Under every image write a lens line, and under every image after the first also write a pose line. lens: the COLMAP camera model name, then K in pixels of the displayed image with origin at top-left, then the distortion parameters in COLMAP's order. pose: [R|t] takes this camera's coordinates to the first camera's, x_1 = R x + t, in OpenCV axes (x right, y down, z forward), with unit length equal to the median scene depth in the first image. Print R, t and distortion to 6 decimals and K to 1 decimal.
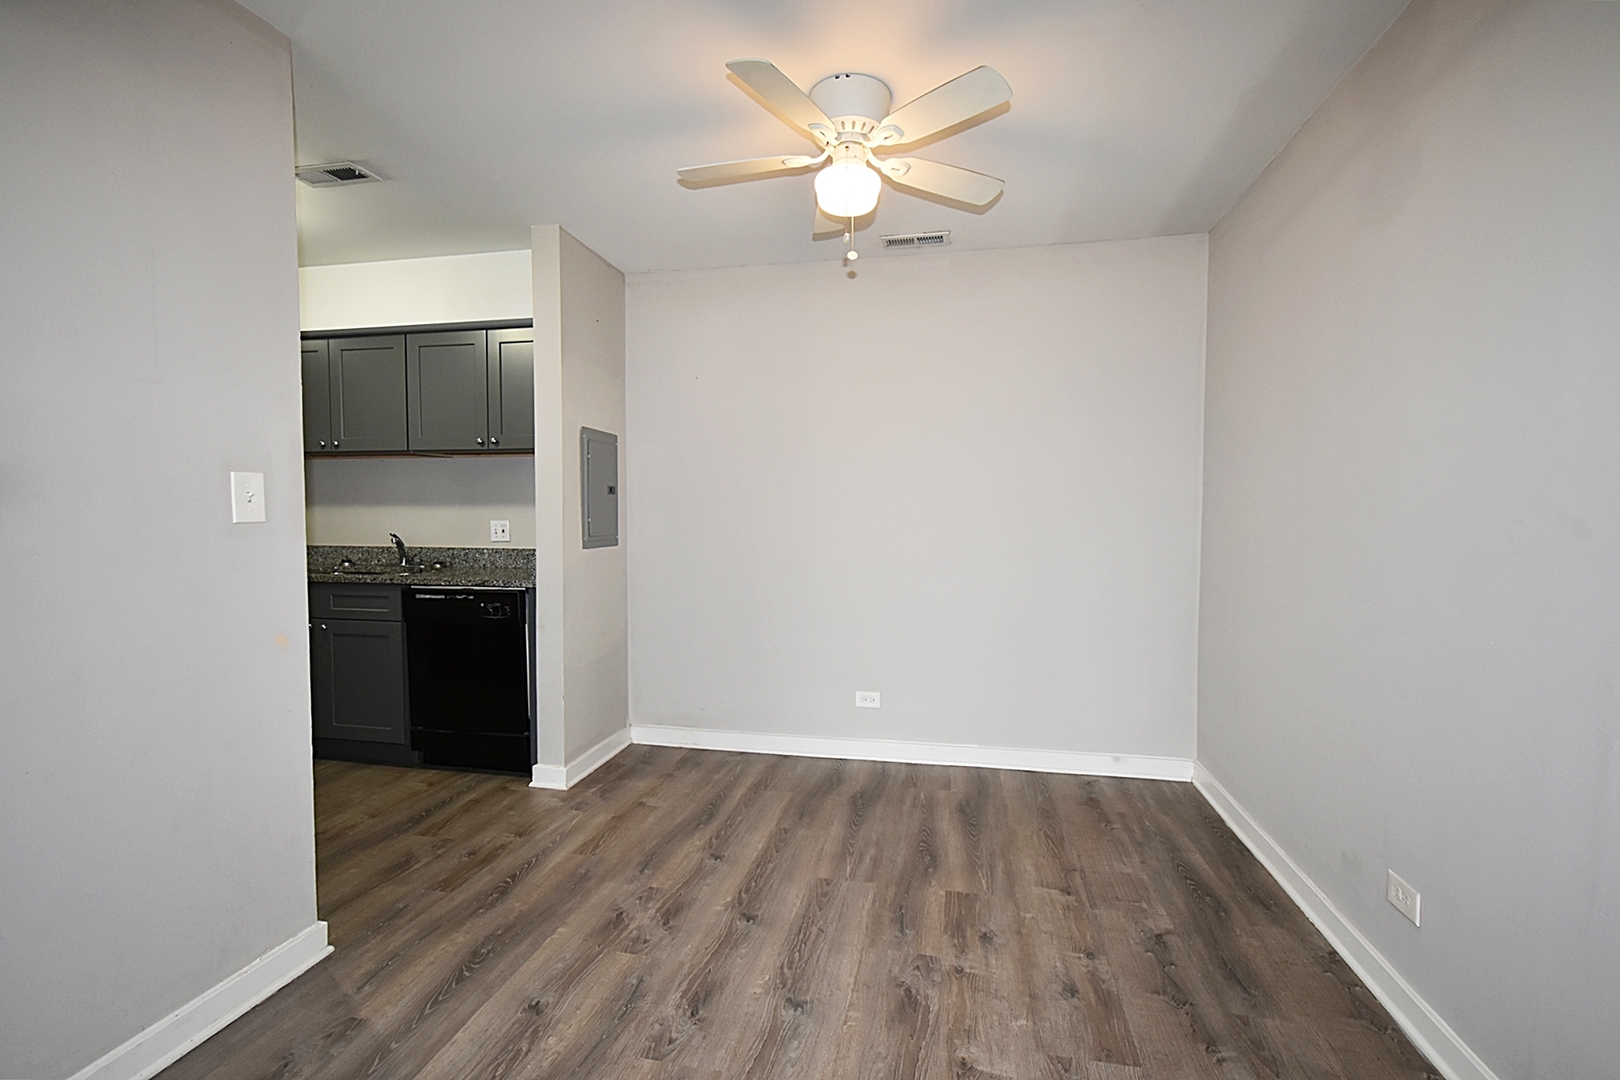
lens RADIAL K [[734.4, 0, 792.5], [0, 734.4, 538.8], [0, 0, 1]] dist [0.078348, 0.000034]
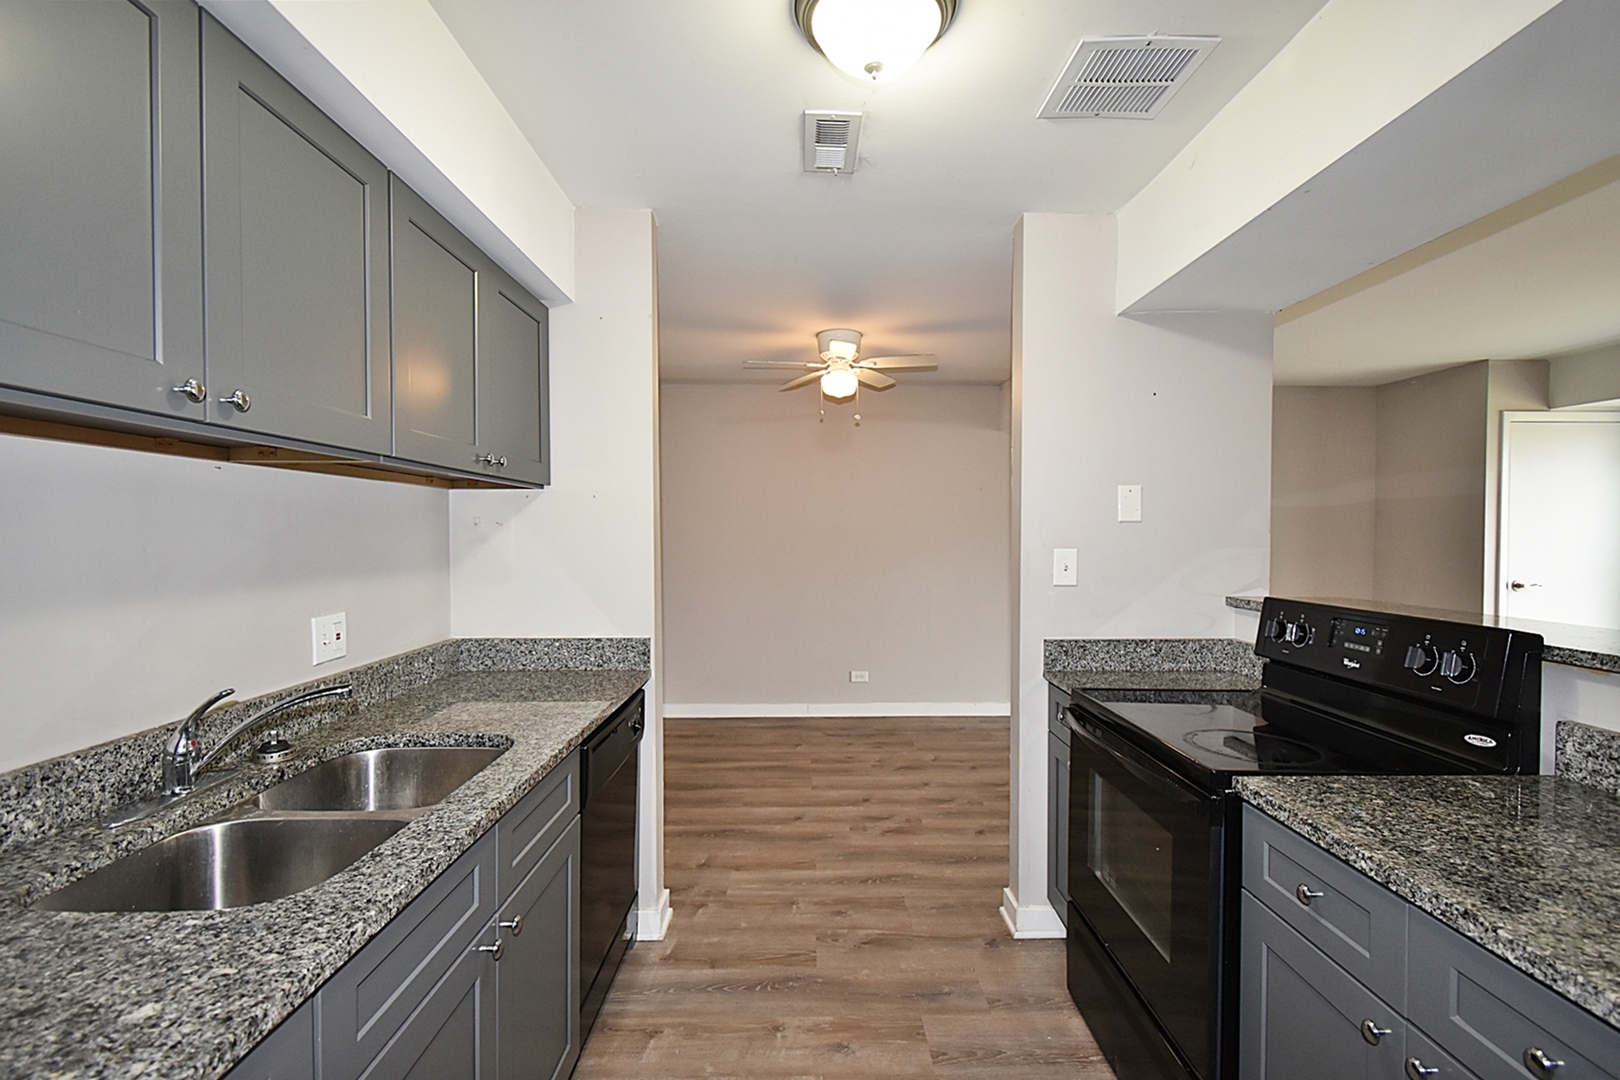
lens RADIAL K [[709.8, 0, 817.5], [0, 709.8, 544.4], [0, 0, 1]] dist [0.003839, 0.000180]
pose [[-0.242284, -0.012999, 0.970118, -1.039568], [0.034608, 0.999158, 0.022031, -0.078607], [-0.969588, 0.038912, -0.241630, 0.959604]]
